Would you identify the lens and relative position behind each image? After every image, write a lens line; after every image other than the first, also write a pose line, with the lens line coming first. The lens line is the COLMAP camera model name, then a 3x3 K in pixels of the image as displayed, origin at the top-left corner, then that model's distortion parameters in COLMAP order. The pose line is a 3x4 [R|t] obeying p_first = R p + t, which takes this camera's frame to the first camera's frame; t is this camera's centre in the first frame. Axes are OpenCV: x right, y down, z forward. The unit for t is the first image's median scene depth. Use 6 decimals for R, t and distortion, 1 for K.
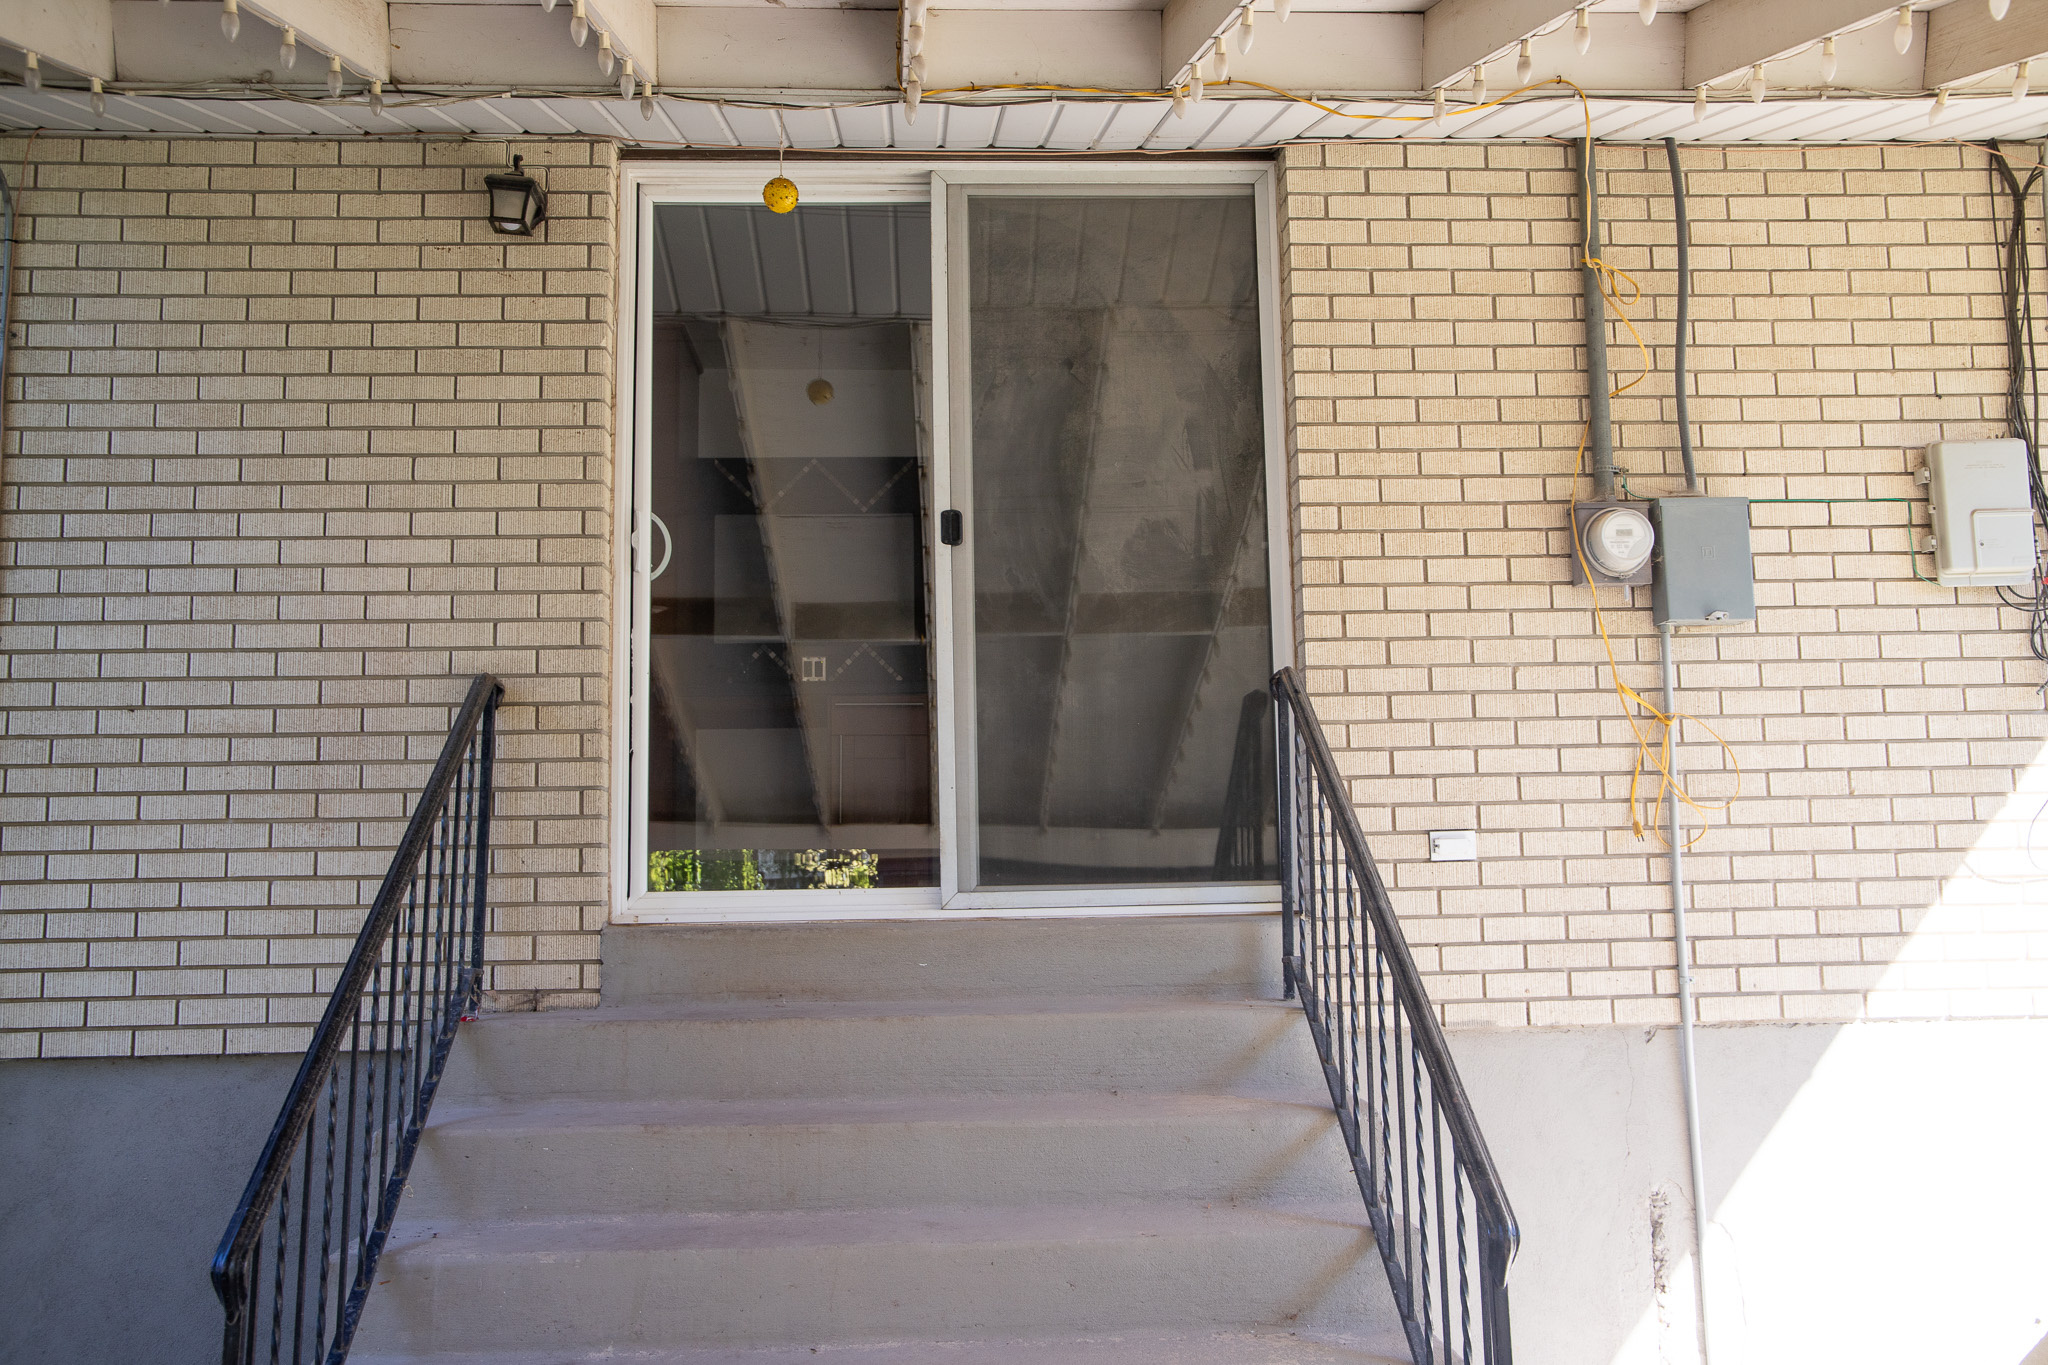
lens RADIAL K [[1917.2, 0, 1024.4], [0, 1917.2, 661.4], [0, 0, 1]] dist [-0.028141, 0.000000]
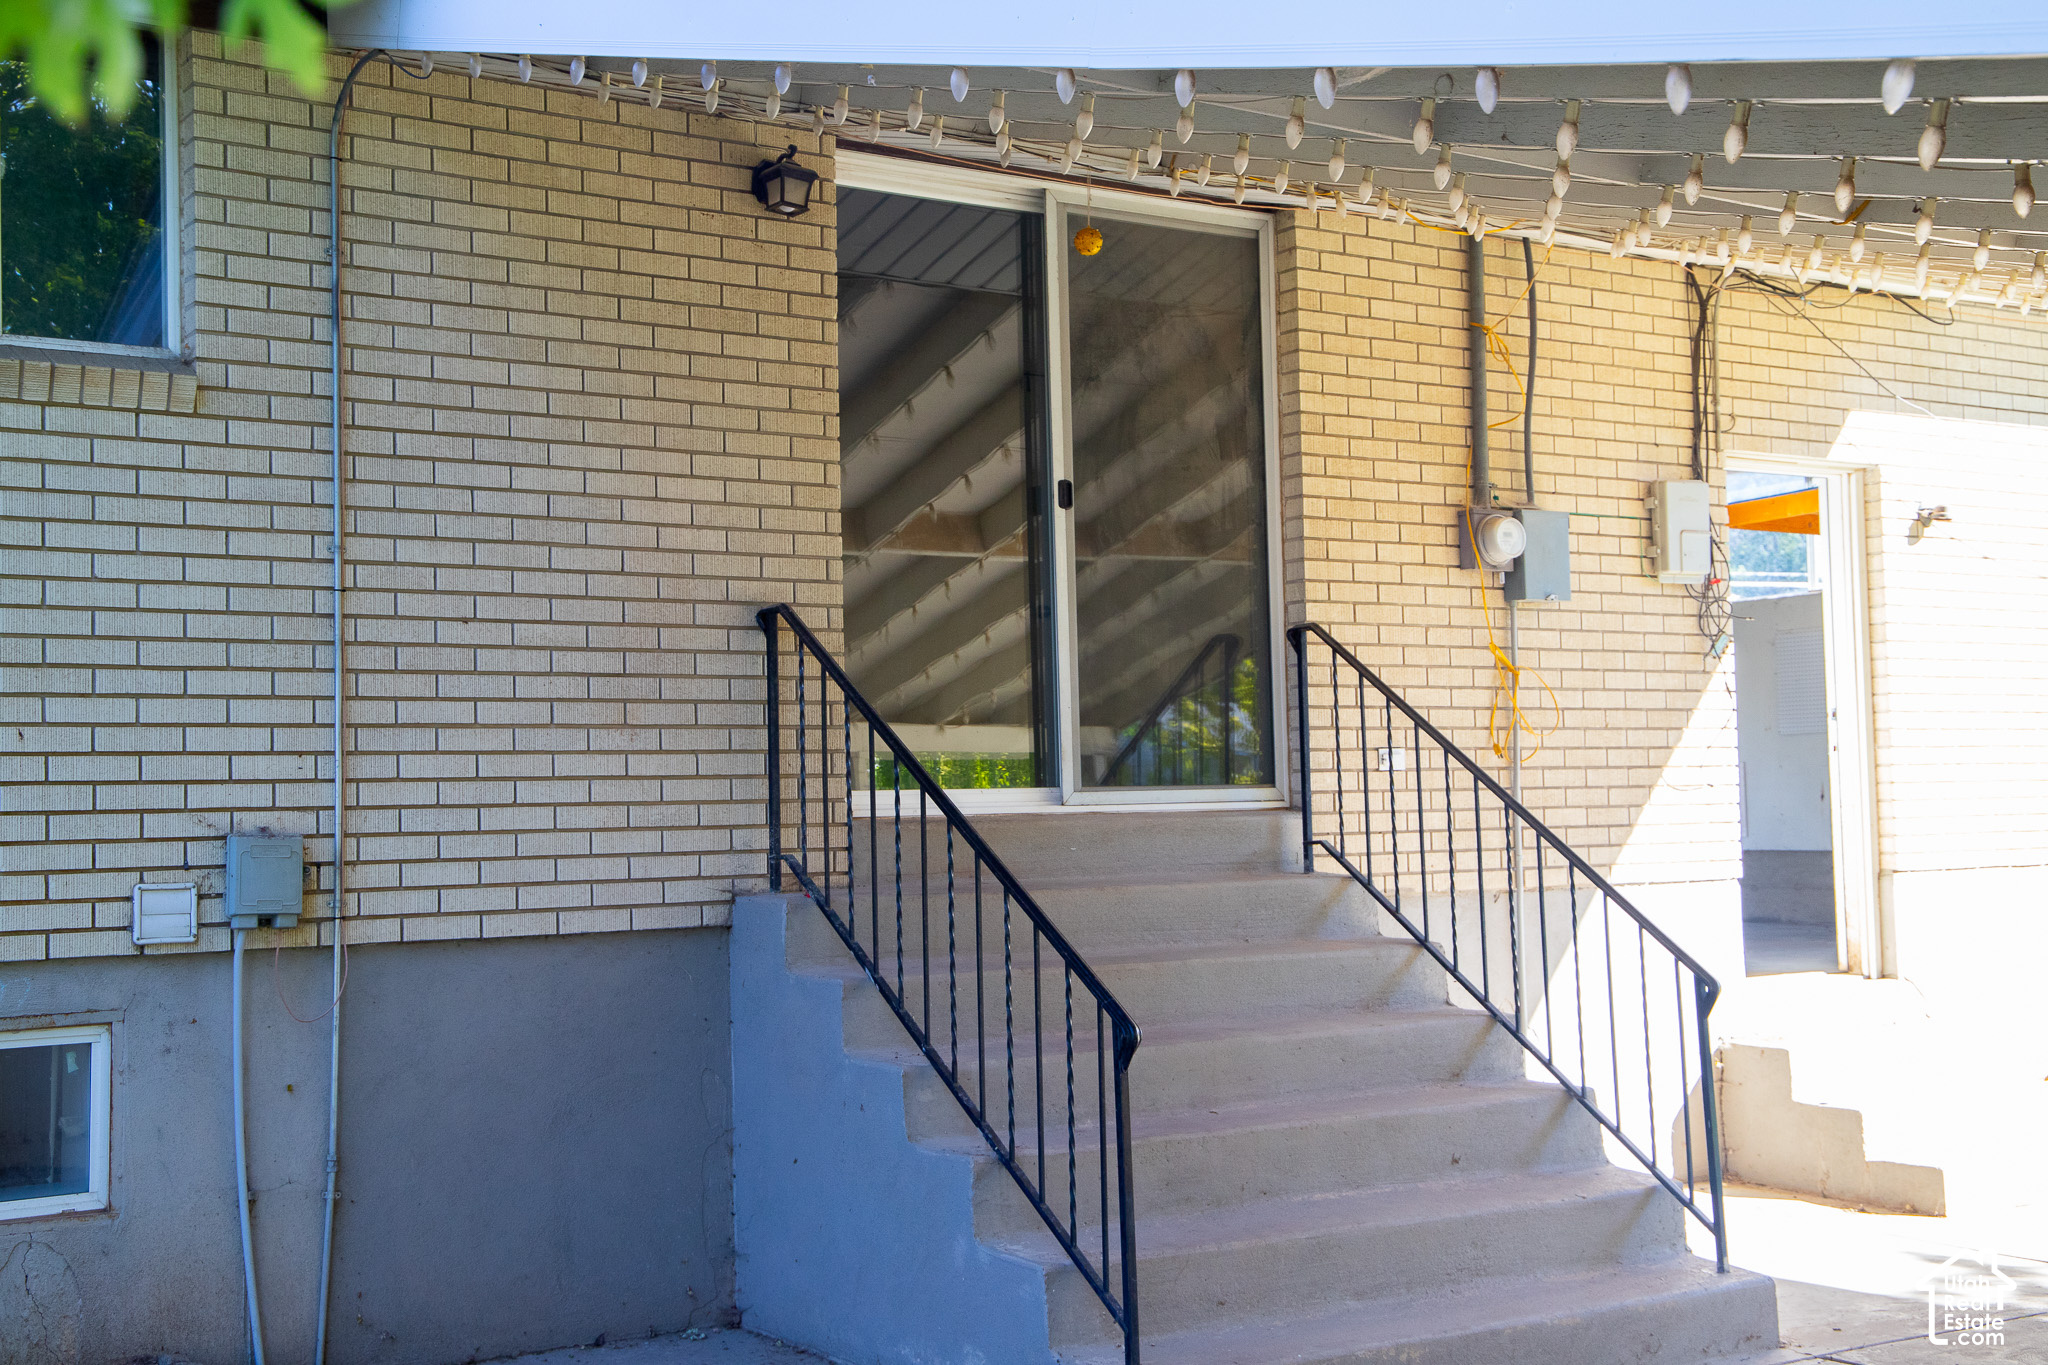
lens RADIAL K [[2615.5, 0, 1023.8], [0, 2615.5, 691.2], [0, 0, 1]] dist [-0.055003, 0.000000]
pose [[0.847990, 0.024912, 0.529426, -0.967503], [-0.065666, 0.996137, 0.058304, -0.041629], [-0.525928, -0.084206, 0.846350, -0.413202]]
